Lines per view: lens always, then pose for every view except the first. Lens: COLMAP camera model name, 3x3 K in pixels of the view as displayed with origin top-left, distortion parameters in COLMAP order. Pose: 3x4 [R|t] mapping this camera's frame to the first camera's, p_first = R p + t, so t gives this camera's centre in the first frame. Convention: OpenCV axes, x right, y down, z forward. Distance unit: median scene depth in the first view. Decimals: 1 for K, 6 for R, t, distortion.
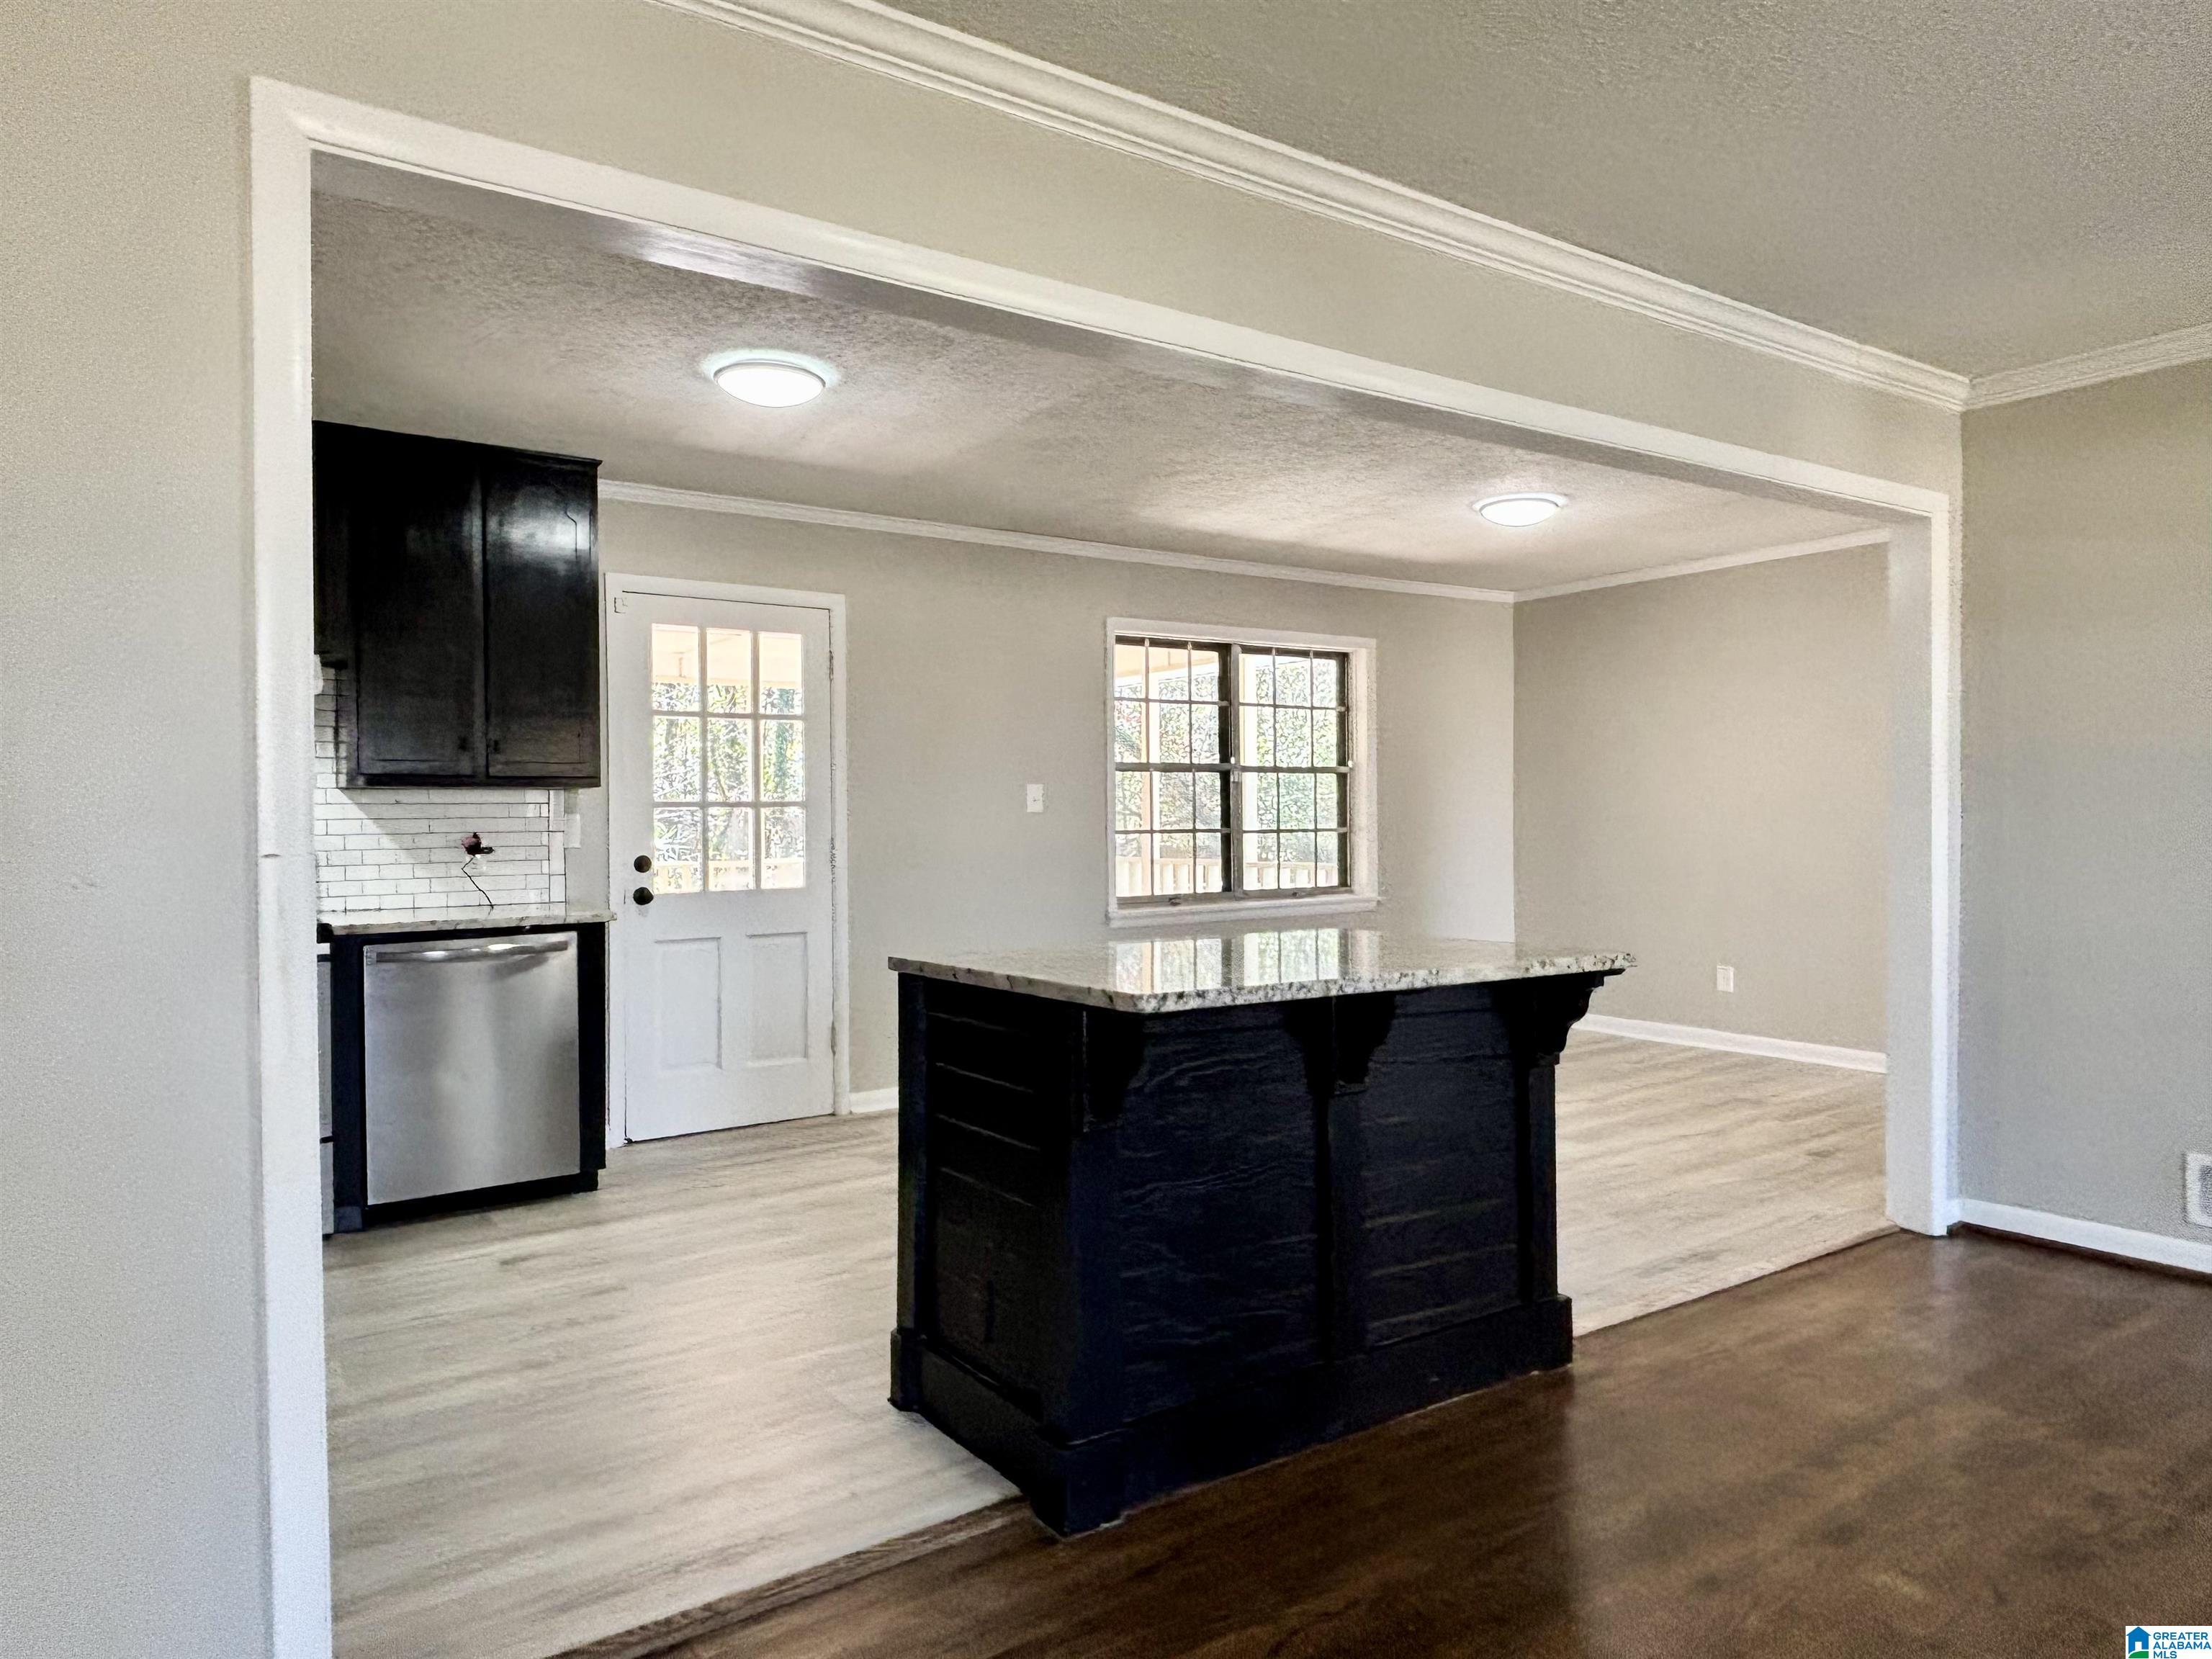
lens RADIAL K [[1383.1, 0, 1107.3], [0, 1383.1, 829.2], [0, 0, 1]] dist [0.023959, 0.000289]
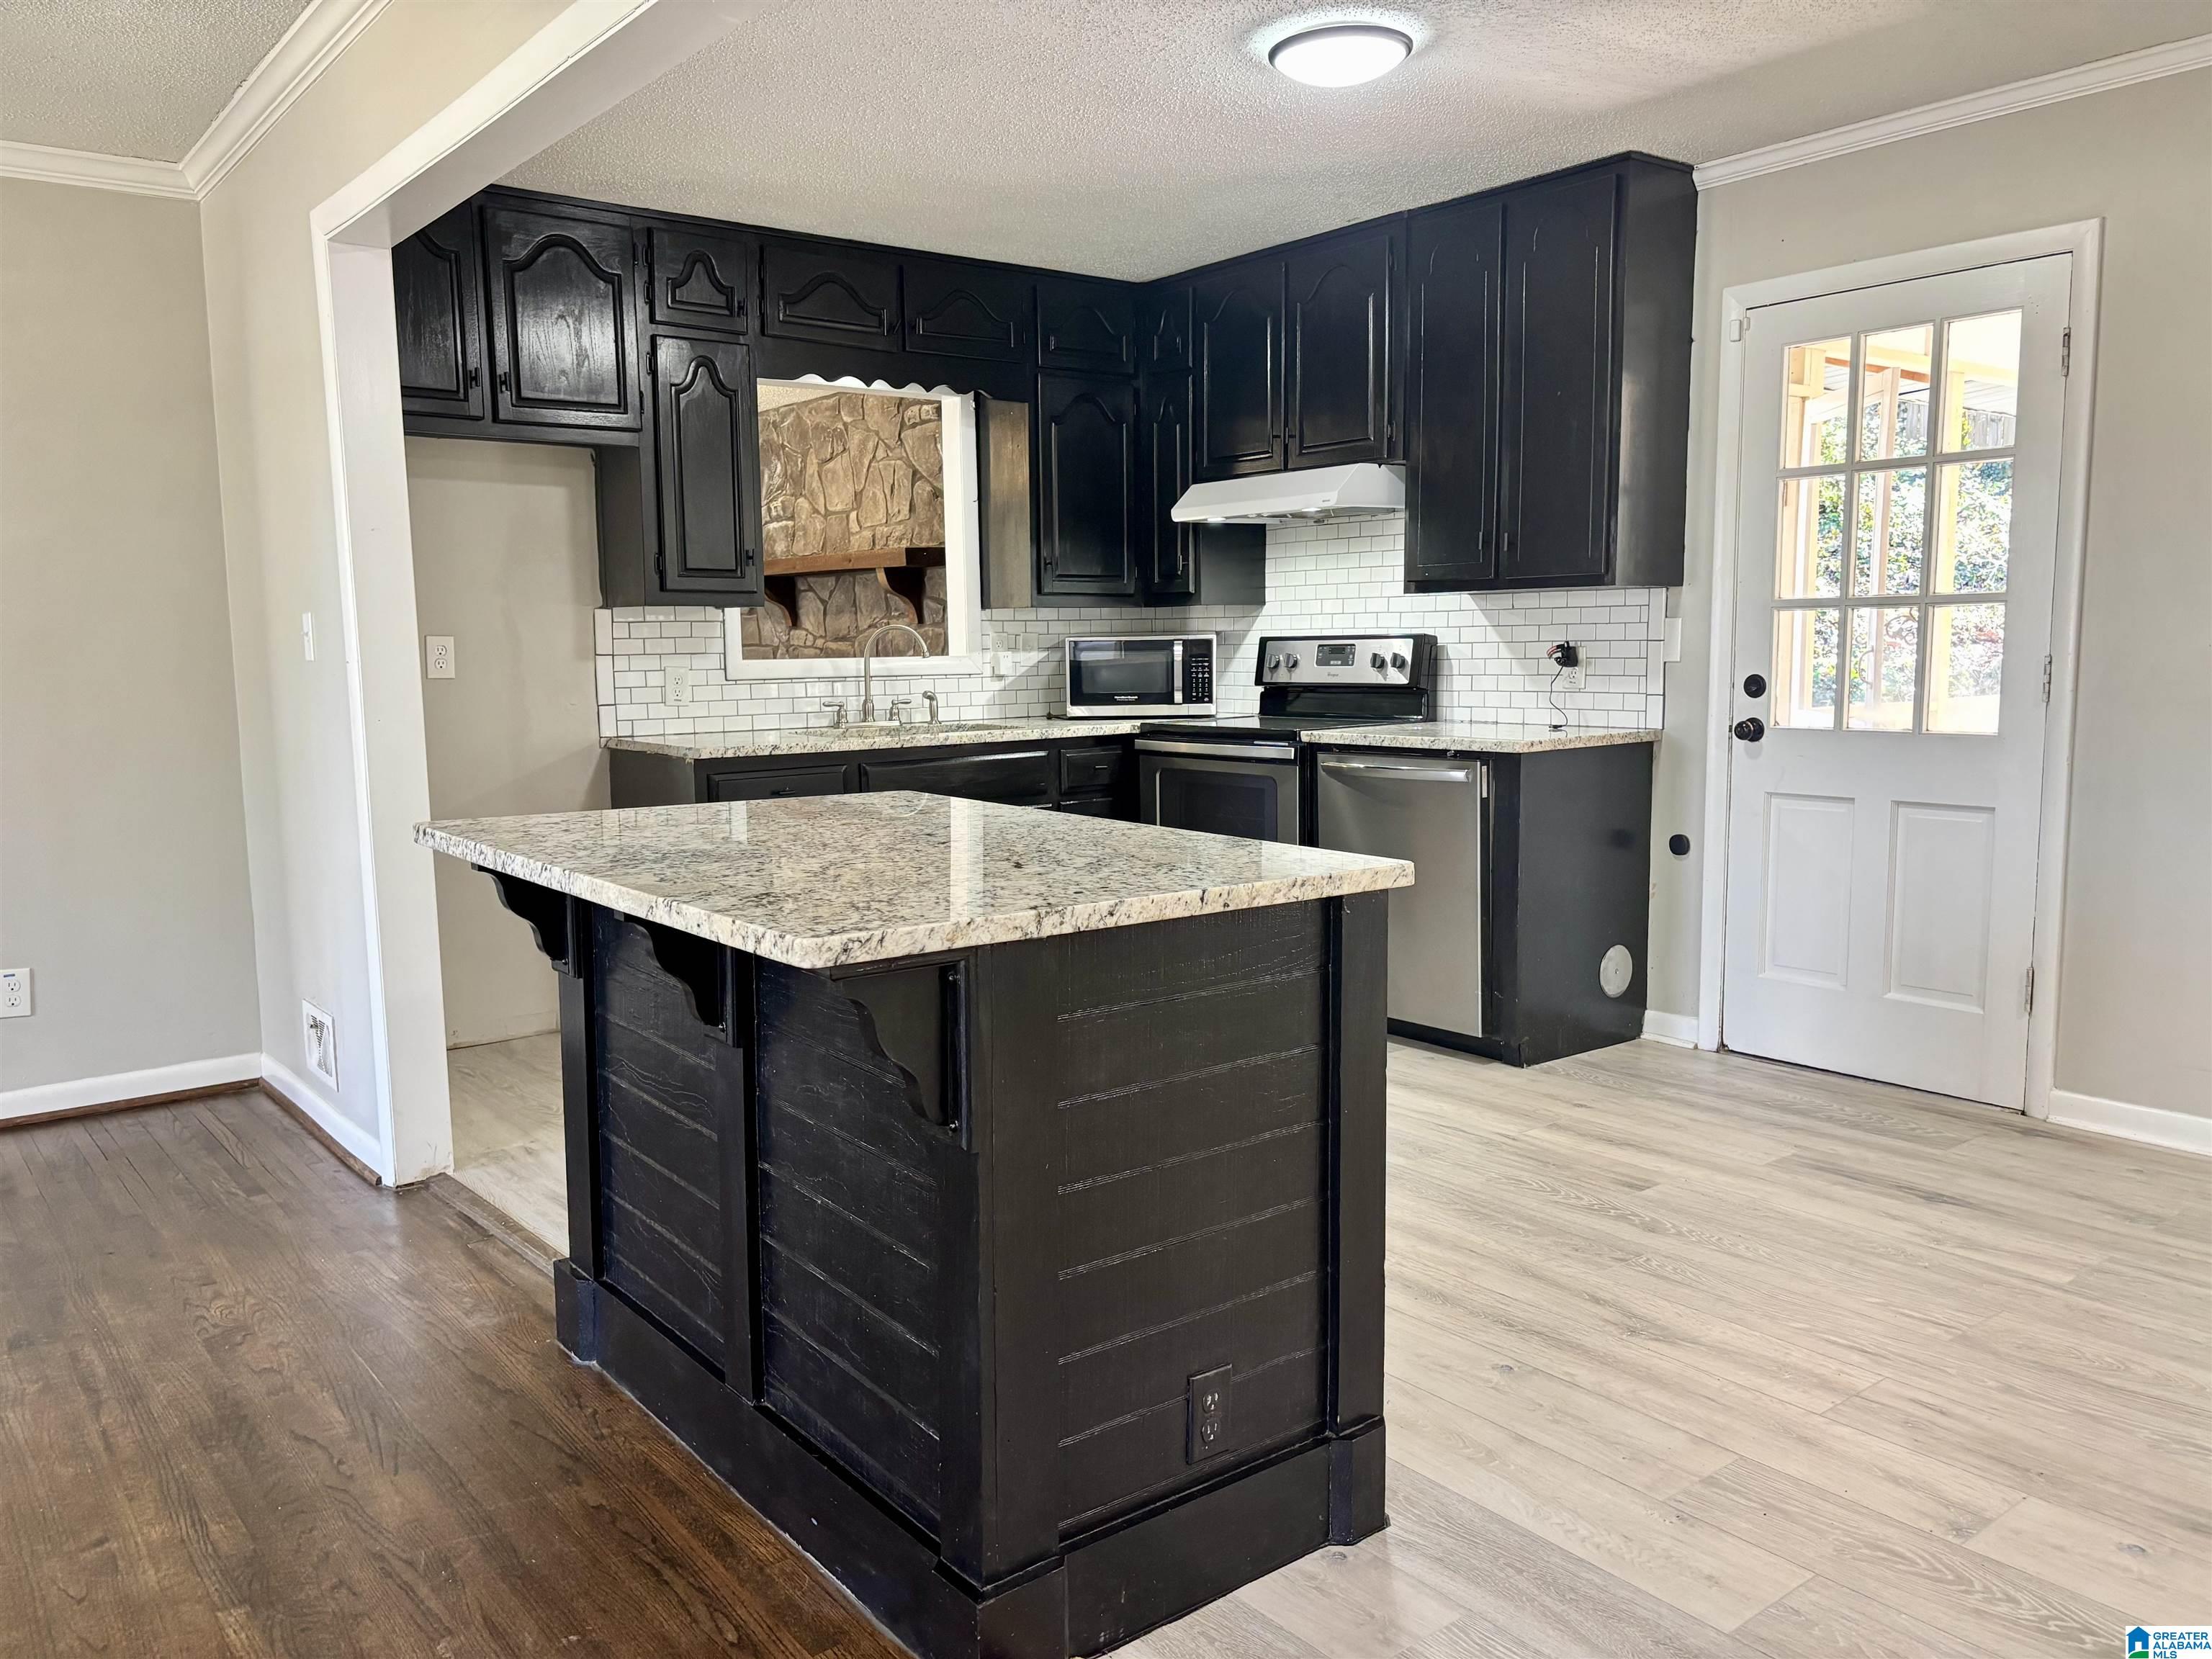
lens RADIAL K [[1653.4, 0, 1111.0], [0, 1653.4, 830.2], [0, 0, 1]] dist [0.030545, -0.030709]
pose [[0.065789, 0.116369, -0.991025, 0.521624], [-0.004452, 0.993201, 0.116329, 0.000634], [0.997824, -0.003241, 0.065859, 0.603337]]
